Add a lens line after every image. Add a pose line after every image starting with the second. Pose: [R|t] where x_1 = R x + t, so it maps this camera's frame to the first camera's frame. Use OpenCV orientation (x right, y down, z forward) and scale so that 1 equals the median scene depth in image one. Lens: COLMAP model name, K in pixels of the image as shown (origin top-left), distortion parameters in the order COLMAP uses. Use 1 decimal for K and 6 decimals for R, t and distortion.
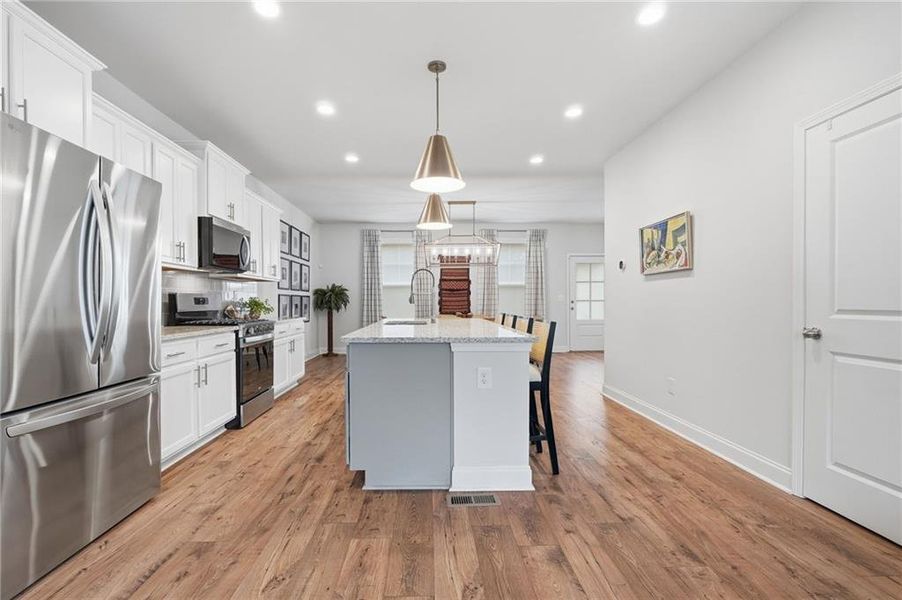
lens RADIAL K [[417.0, 0, 436.7], [0, 417.0, 308.4], [0, 0, 1]] dist [-0.013466, -0.000167]
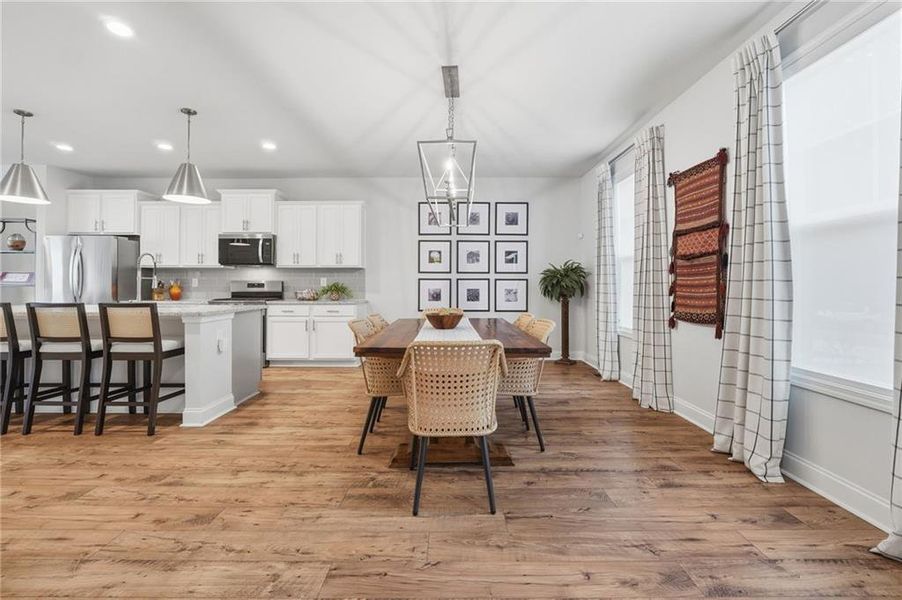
lens RADIAL K [[399.2, 0, 450.3], [0, 399.2, 284.1], [0, 0, 1]] dist [-0.012340, 0.000989]
pose [[-0.026197, -0.001804, -0.999655, 0.850094], [-0.017624, 0.999844, -0.001343, -0.031448], [0.999501, 0.017583, -0.026224, 1.658596]]
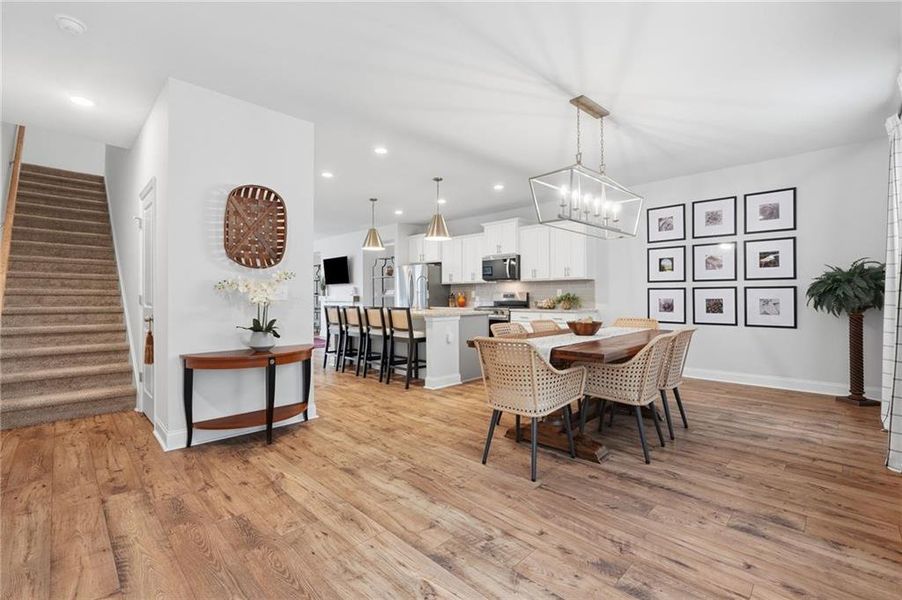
lens RADIAL K [[397.7, 0, 450.3], [0, 397.7, 296.2], [0, 0, 1]] dist [-0.010760, 0.001115]
pose [[-0.722651, 0.005752, -0.691190, 0.864124], [-0.005179, 0.999892, 0.013736, -0.038852], [0.691194, 0.013506, -0.722543, 2.023978]]
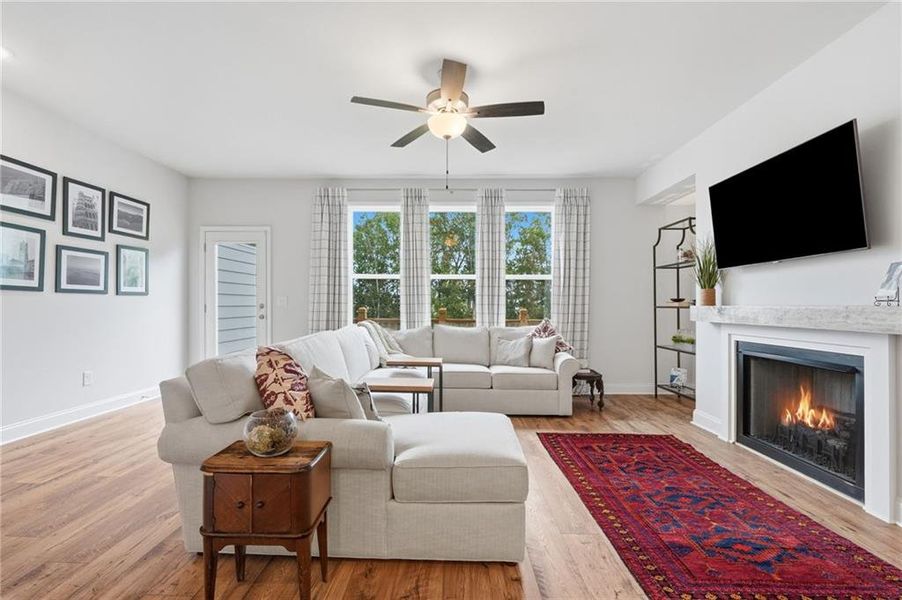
lens RADIAL K [[405.2, 0, 444.7], [0, 405.2, 304.2], [0, 0, 1]] dist [-0.012038, 0.000518]
pose [[-0.998904, -0.004707, 0.046577, 0.168242], [-0.004282, 0.999948, 0.009235, -0.009216], [-0.046618, 0.009025, -0.998872, 0.415902]]
